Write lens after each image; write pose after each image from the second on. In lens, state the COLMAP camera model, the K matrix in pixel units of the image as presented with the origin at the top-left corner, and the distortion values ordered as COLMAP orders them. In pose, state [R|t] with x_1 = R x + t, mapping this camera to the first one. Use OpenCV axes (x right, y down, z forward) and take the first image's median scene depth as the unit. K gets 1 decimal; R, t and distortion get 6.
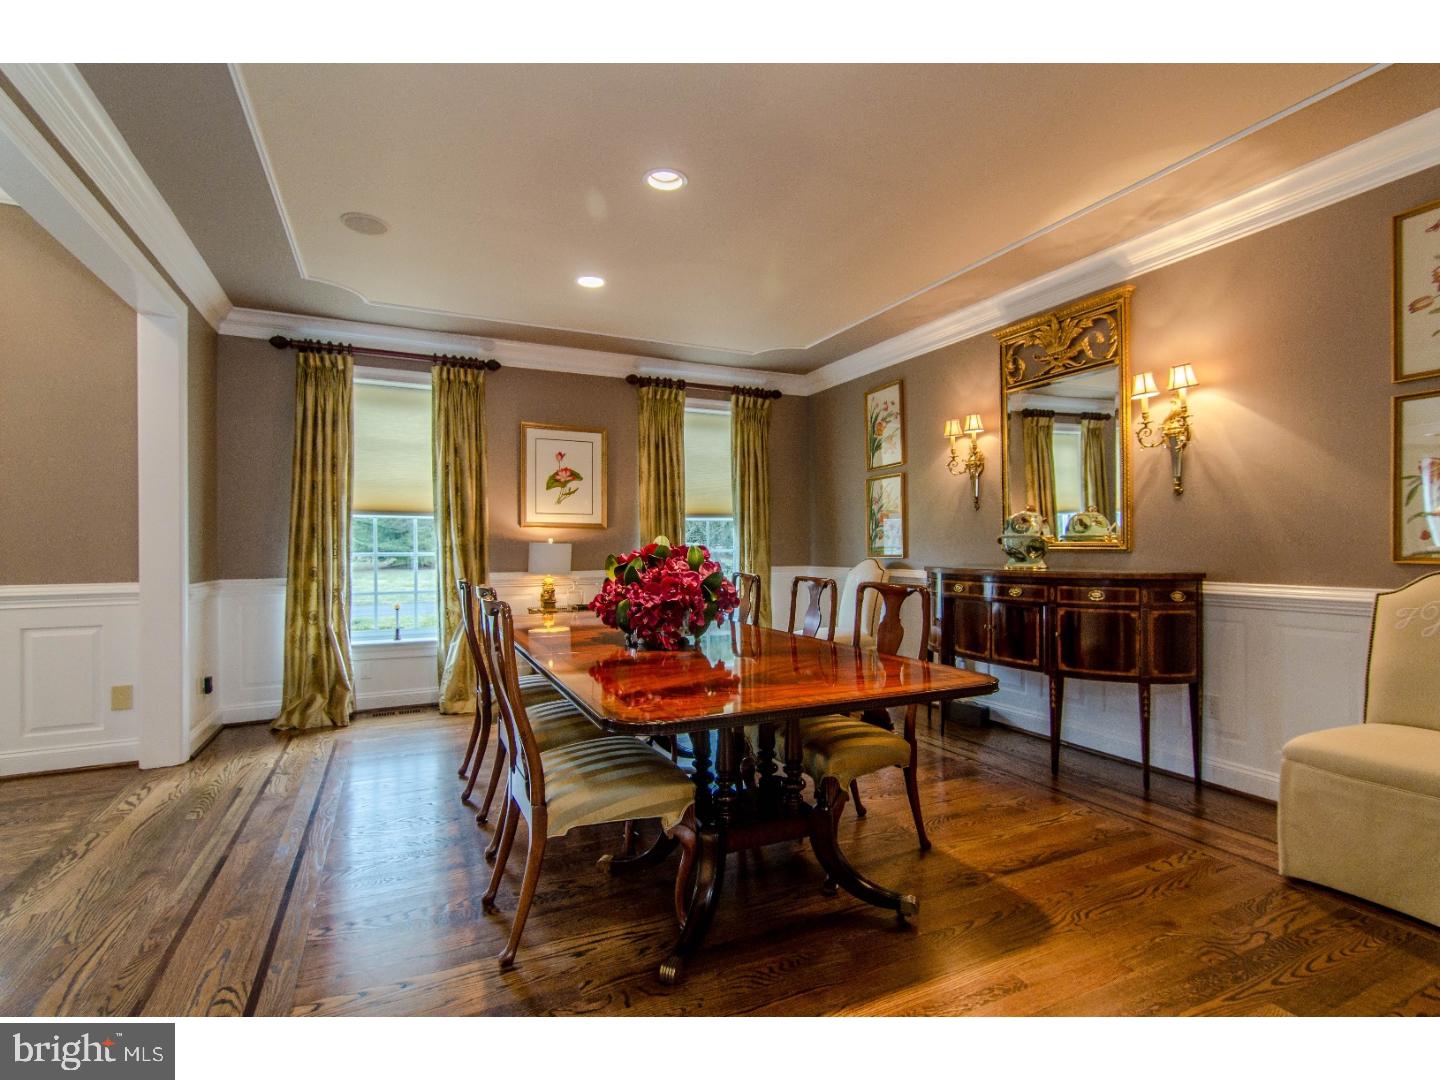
lens RADIAL K [[688.9, 0, 729.1], [0, 688.9, 550.6], [0, 0, 1]] dist [-0.001108, 0.002664]
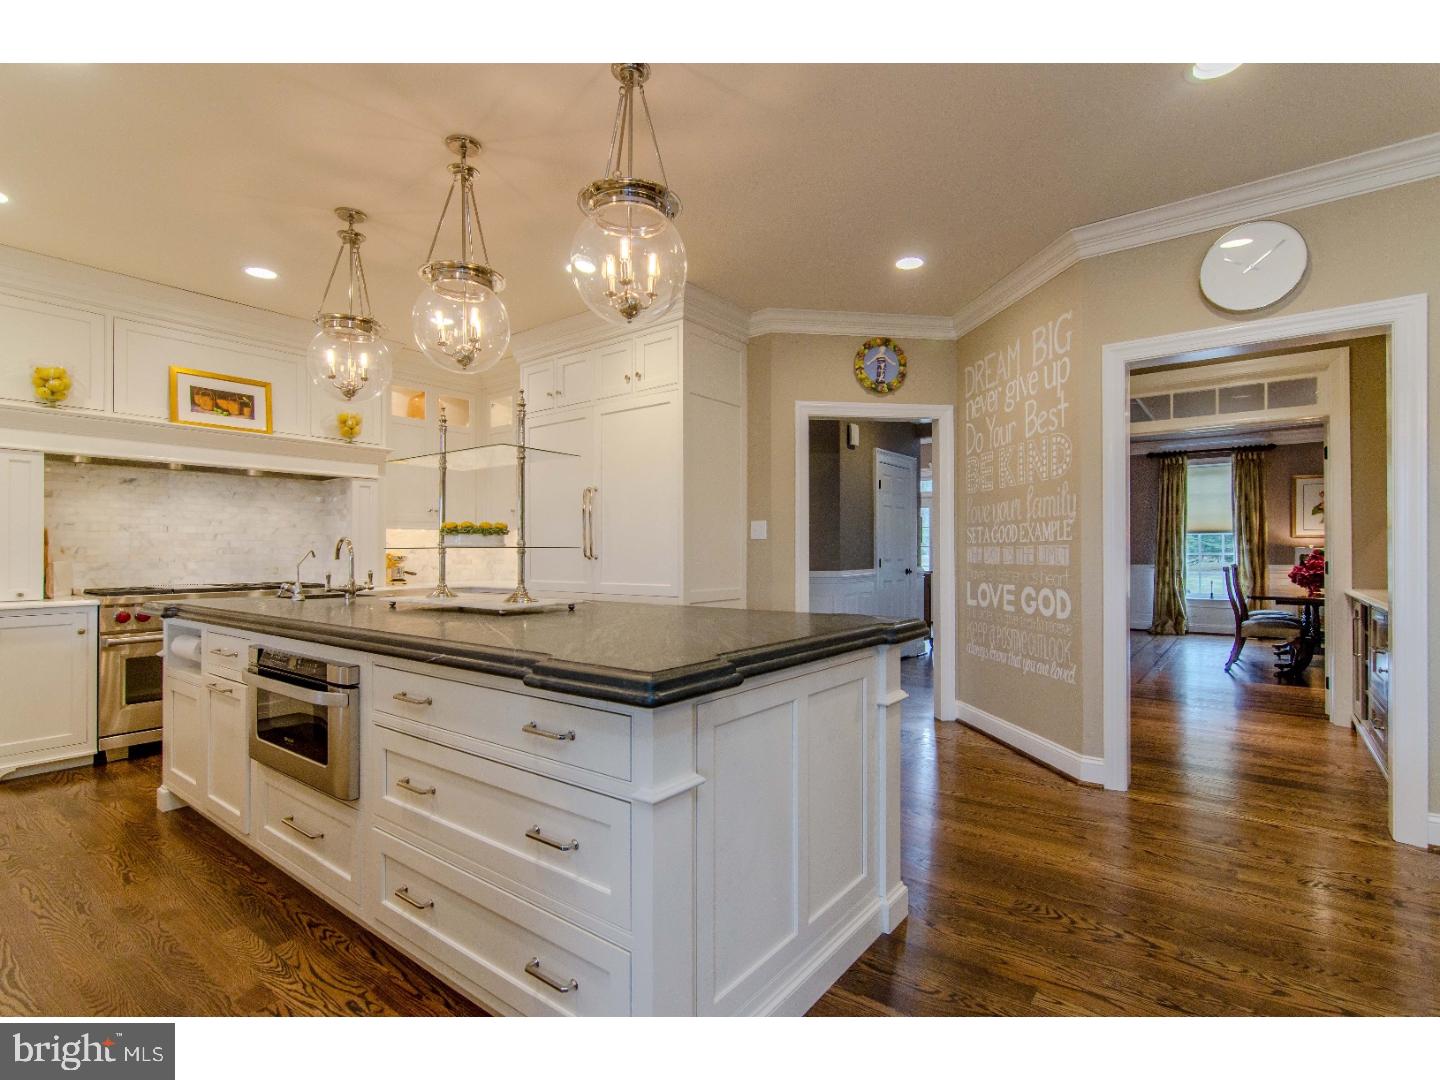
lens RADIAL K [[688.9, 0, 724.7], [0, 688.9, 547.9], [0, 0, 1]] dist [-0.001108, 0.002664]
pose [[0.451515, -0.001857, -0.892262, 0.641818], [-0.001759, 0.999994, -0.002972, -0.003063], [0.892262, 0.002911, 0.451509, -1.116550]]
